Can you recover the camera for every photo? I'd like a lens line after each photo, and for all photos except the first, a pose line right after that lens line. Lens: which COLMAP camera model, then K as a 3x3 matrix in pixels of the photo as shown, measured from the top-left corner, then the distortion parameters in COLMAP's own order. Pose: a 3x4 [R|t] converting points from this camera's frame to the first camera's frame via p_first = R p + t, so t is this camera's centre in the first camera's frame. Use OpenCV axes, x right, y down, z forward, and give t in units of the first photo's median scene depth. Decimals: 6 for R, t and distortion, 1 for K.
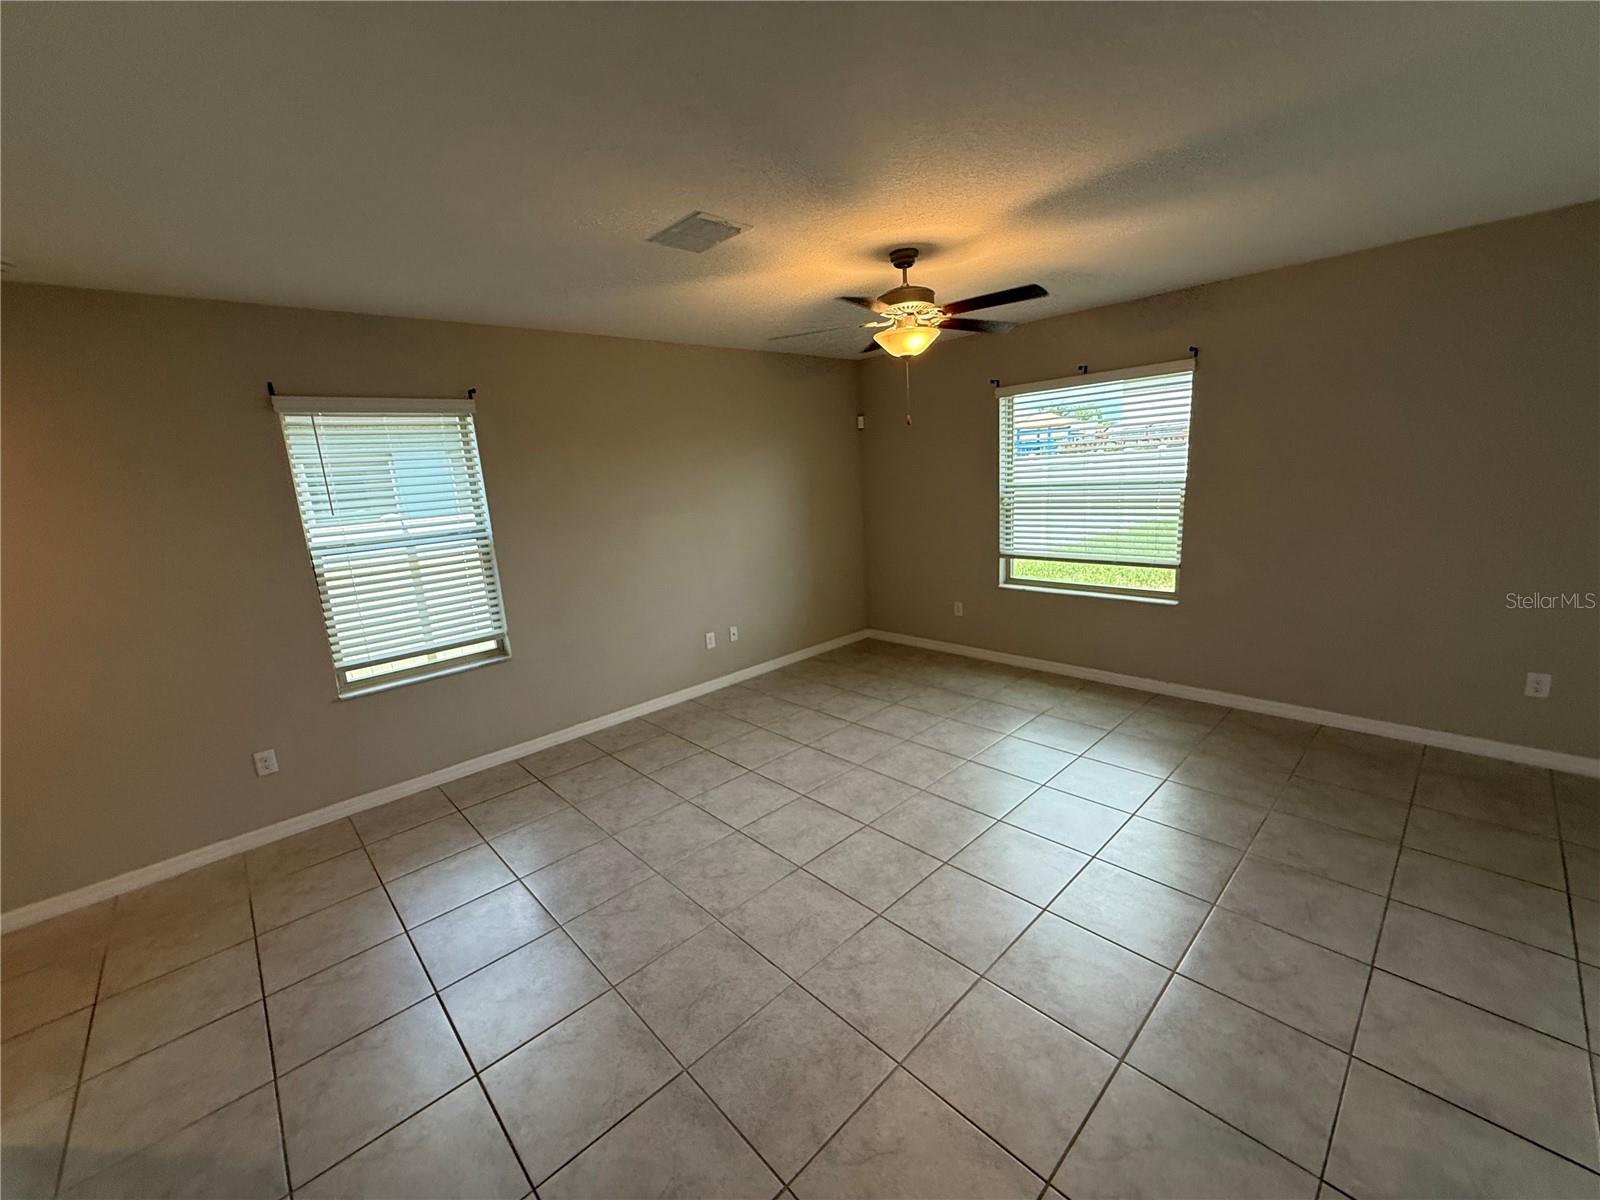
lens RADIAL K [[637.9, 0, 795.6], [0, 637.9, 602.4], [0, 0, 1]] dist [-0.000527, 0.000198]
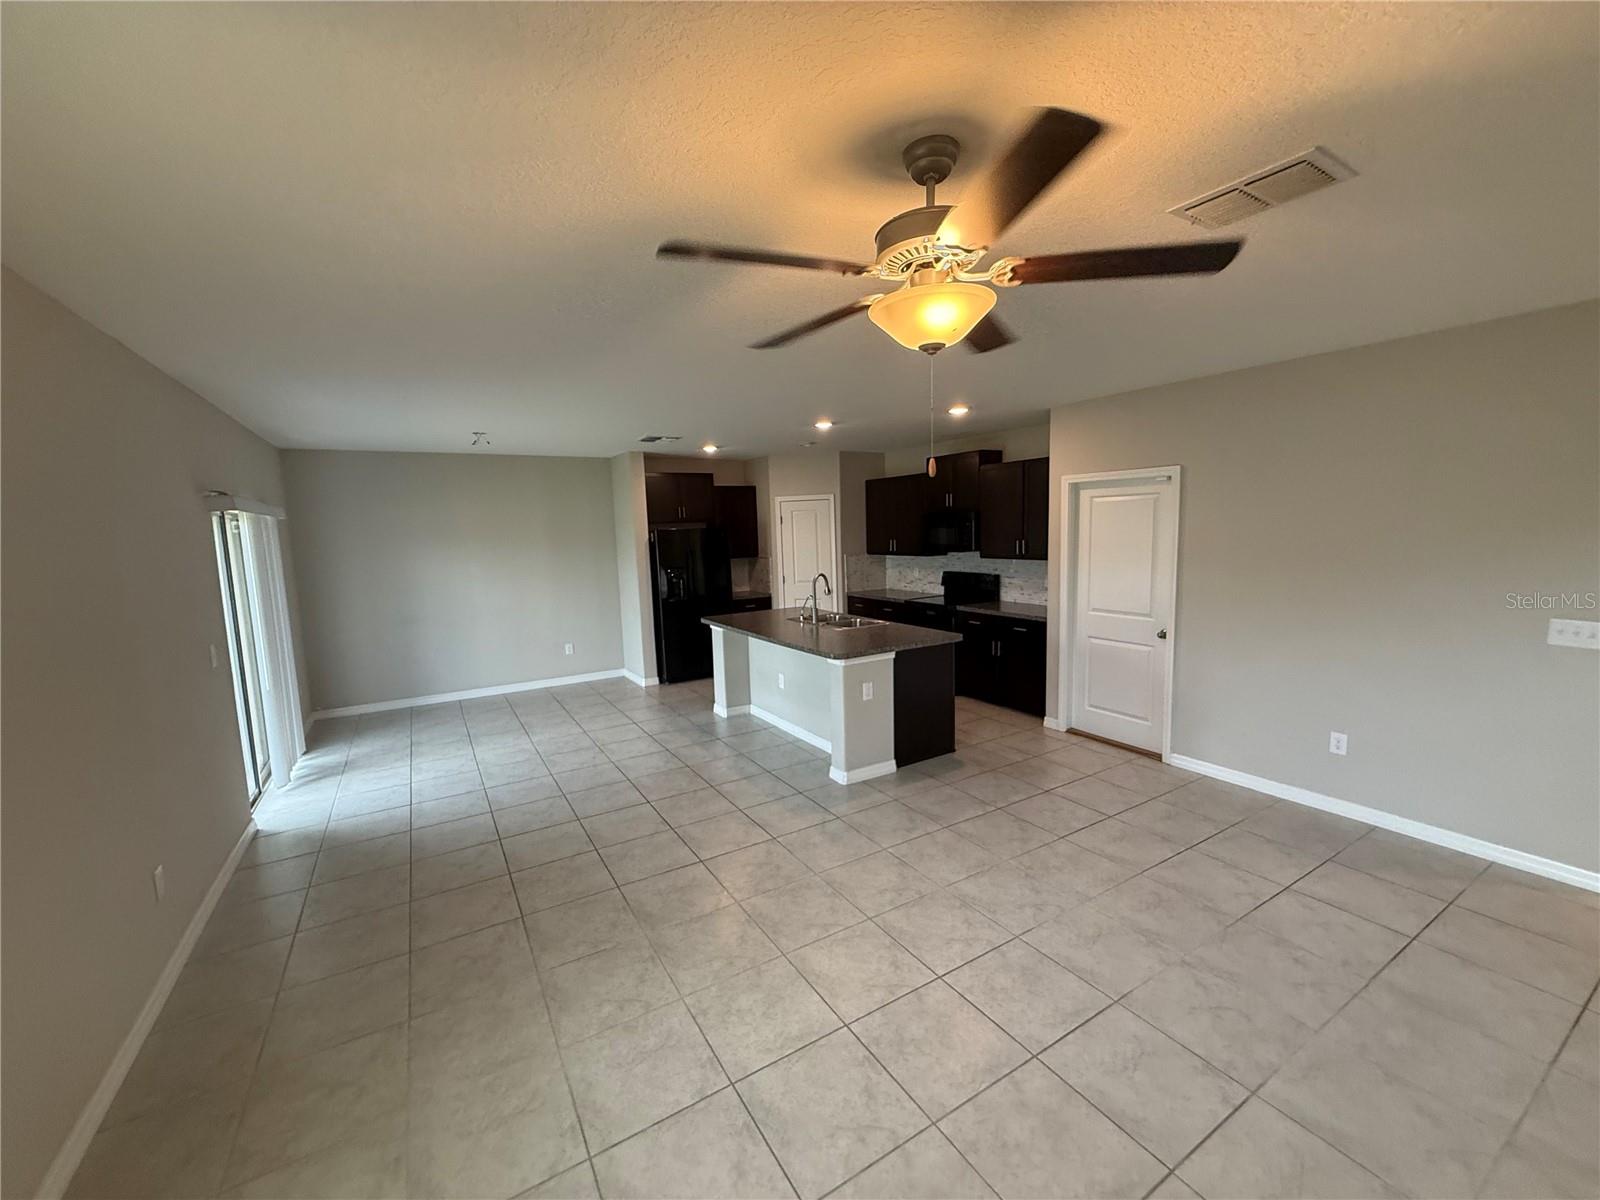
lens RADIAL K [[637.9, 0, 795.6], [0, 637.9, 602.4], [0, 0, 1]] dist [-0.000527, 0.000198]
pose [[-0.972979, 0.070901, 0.219738, 0.188205], [0.137462, 0.942524, 0.304553, -0.373032], [-0.185515, 0.326529, -0.926802, 1.617700]]
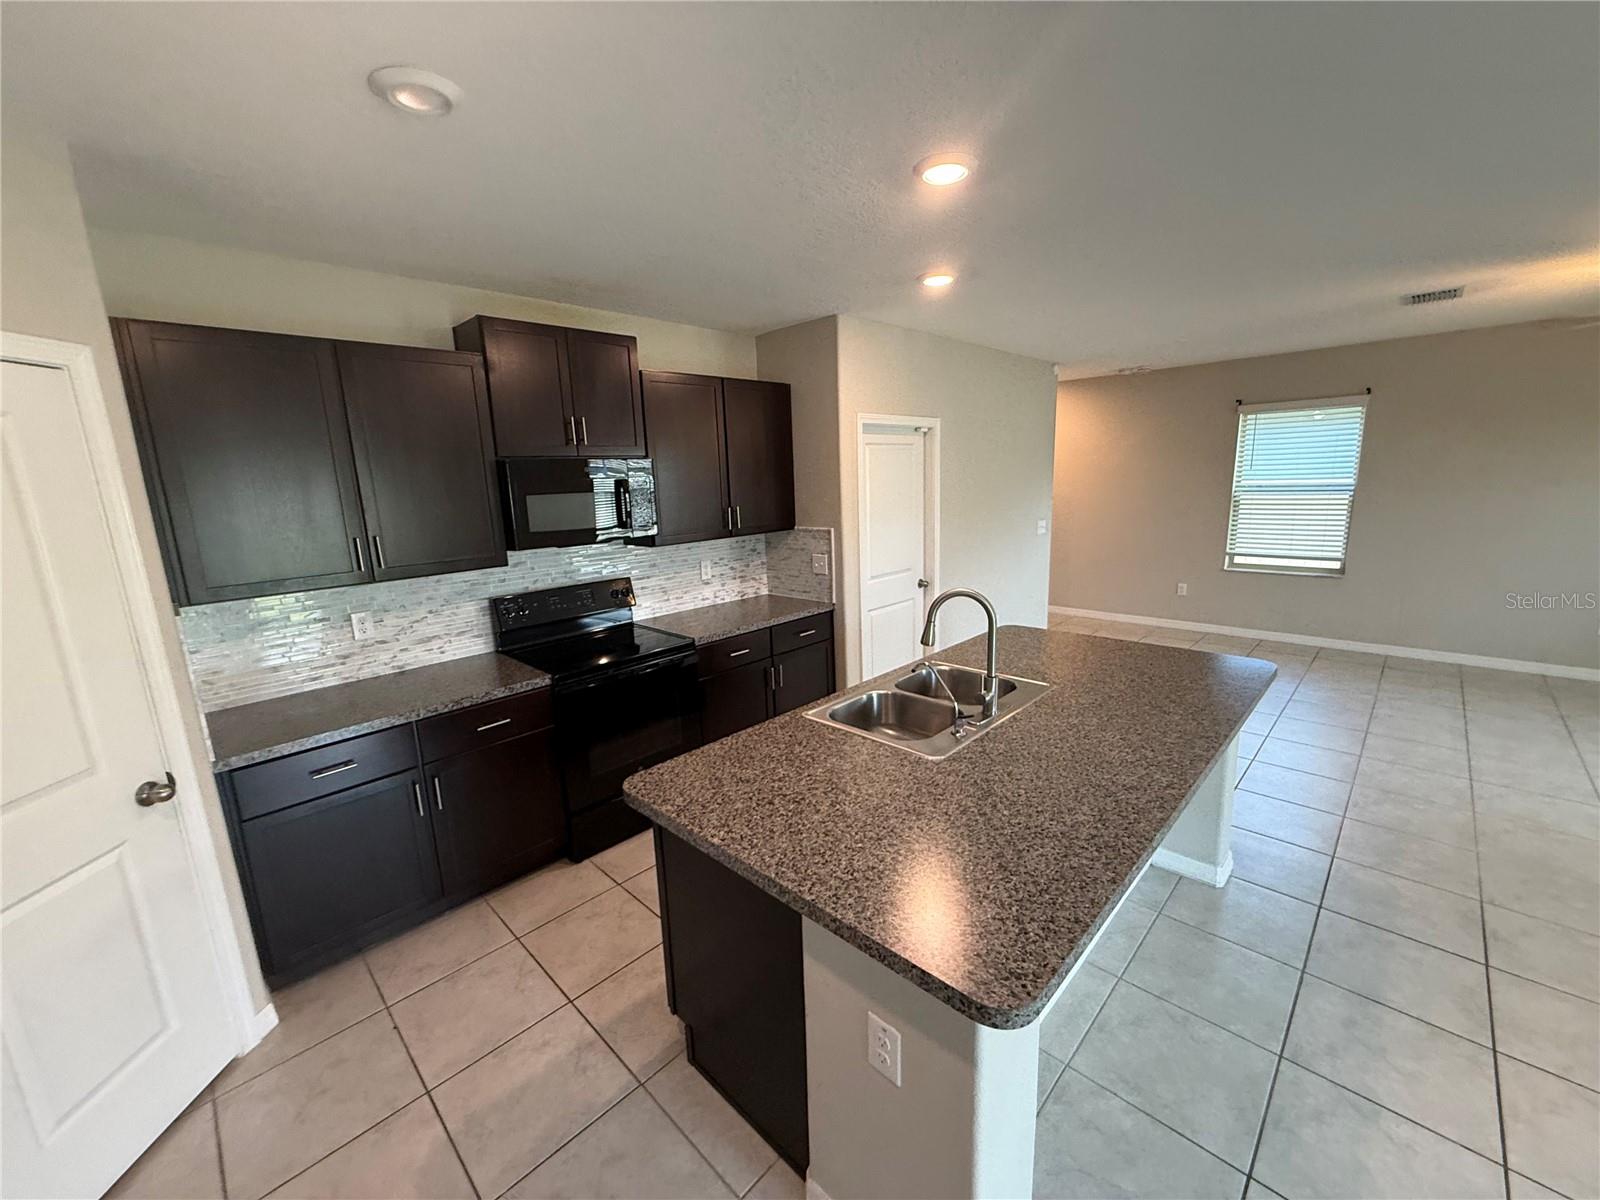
lens RADIAL K [[637.9, 0, 795.6], [0, 637.9, 602.4], [0, 0, 1]] dist [-0.000527, 0.000198]
pose [[0.048464, 0.262765, -0.963642, 1.221210], [-0.176797, 0.951798, 0.250644, 0.000961], [0.983053, 0.158222, 0.092584, -0.447033]]
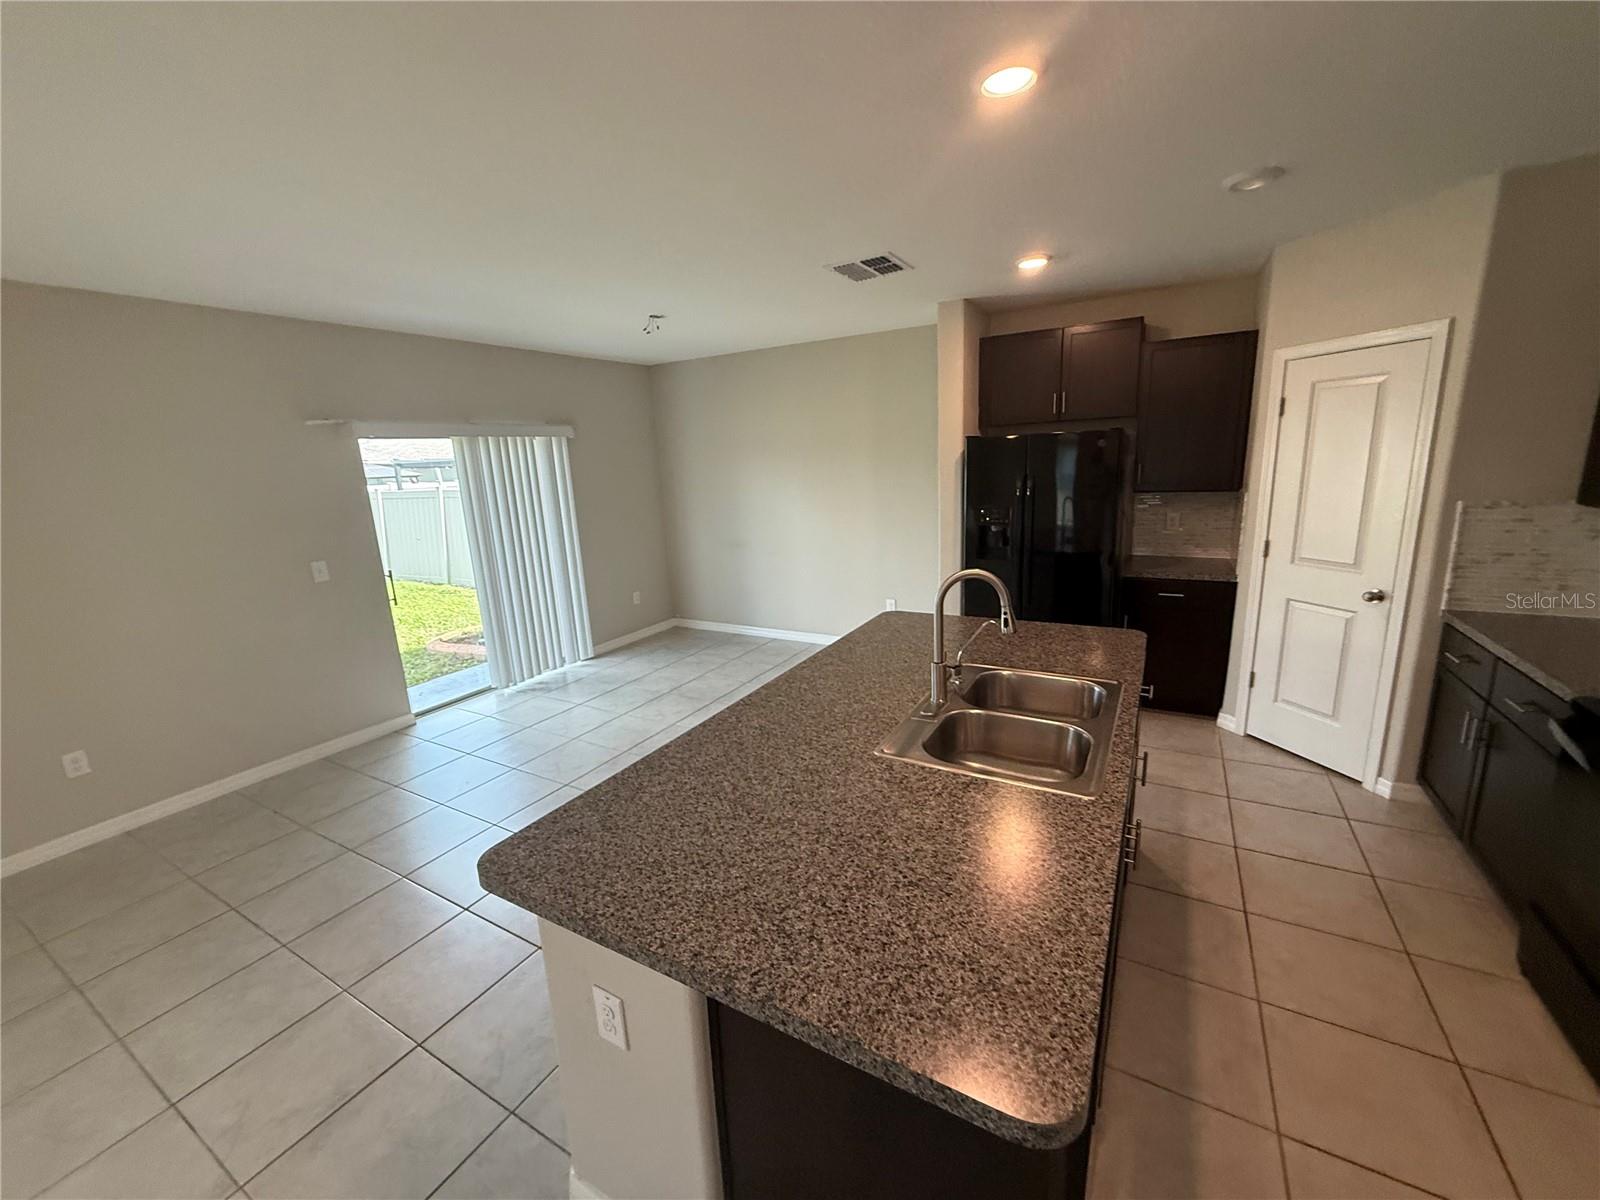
lens RADIAL K [[637.9, 0, 795.6], [0, 637.9, 602.4], [0, 0, 1]] dist [-0.000527, 0.000198]
pose [[-0.294956, -0.133419, 0.946150, -0.050015], [0.261323, 0.941188, 0.214185, -0.024401], [-0.919082, 0.310426, -0.242743, 0.162569]]
